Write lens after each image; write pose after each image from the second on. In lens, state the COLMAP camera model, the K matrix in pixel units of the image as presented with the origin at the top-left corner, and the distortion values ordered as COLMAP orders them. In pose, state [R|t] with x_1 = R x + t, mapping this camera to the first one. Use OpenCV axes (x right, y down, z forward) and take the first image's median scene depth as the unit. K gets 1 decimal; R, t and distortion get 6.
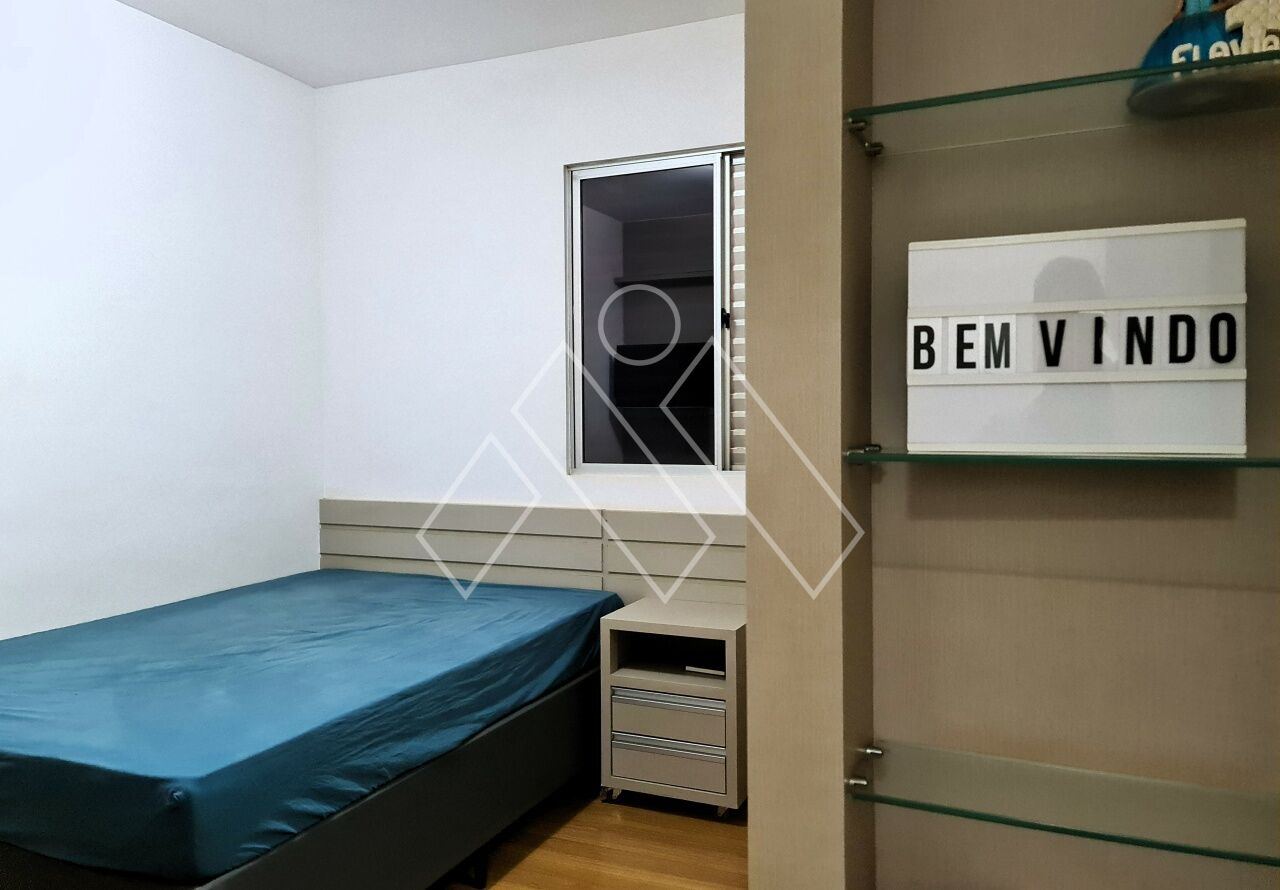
lens RADIAL K [[962.6, 0, 637.1], [0, 962.6, 431.4], [0, 0, 1]] dist [0.040612, -0.011943]
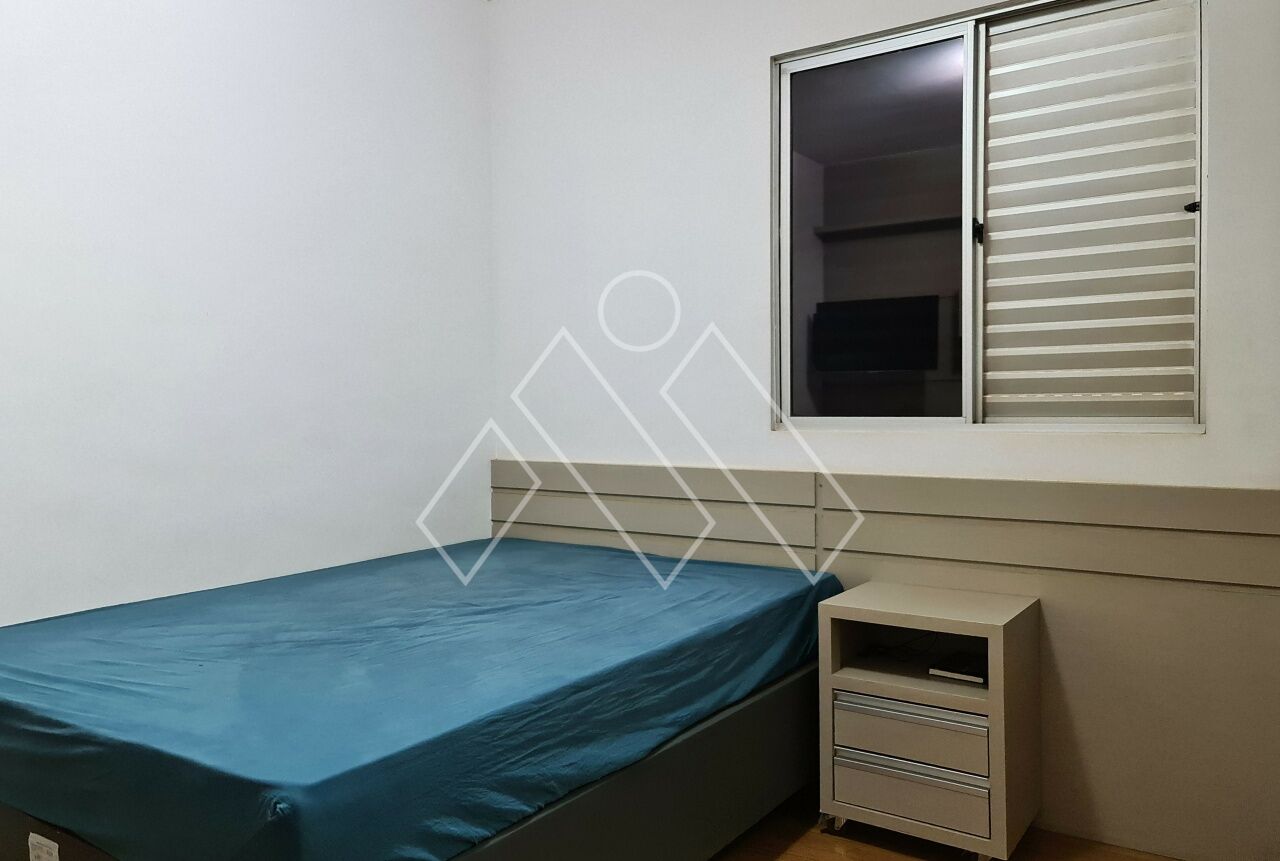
lens RADIAL K [[963.2, 0, 637.6], [0, 963.2, 428.0], [0, 0, 1]] dist [0.053712, -0.034802]
pose [[0.982715, 0.003169, -0.185097, -0.038236], [-0.002228, 0.999984, 0.005292, 0.045043], [0.185111, -0.004788, 0.982706, 0.185525]]
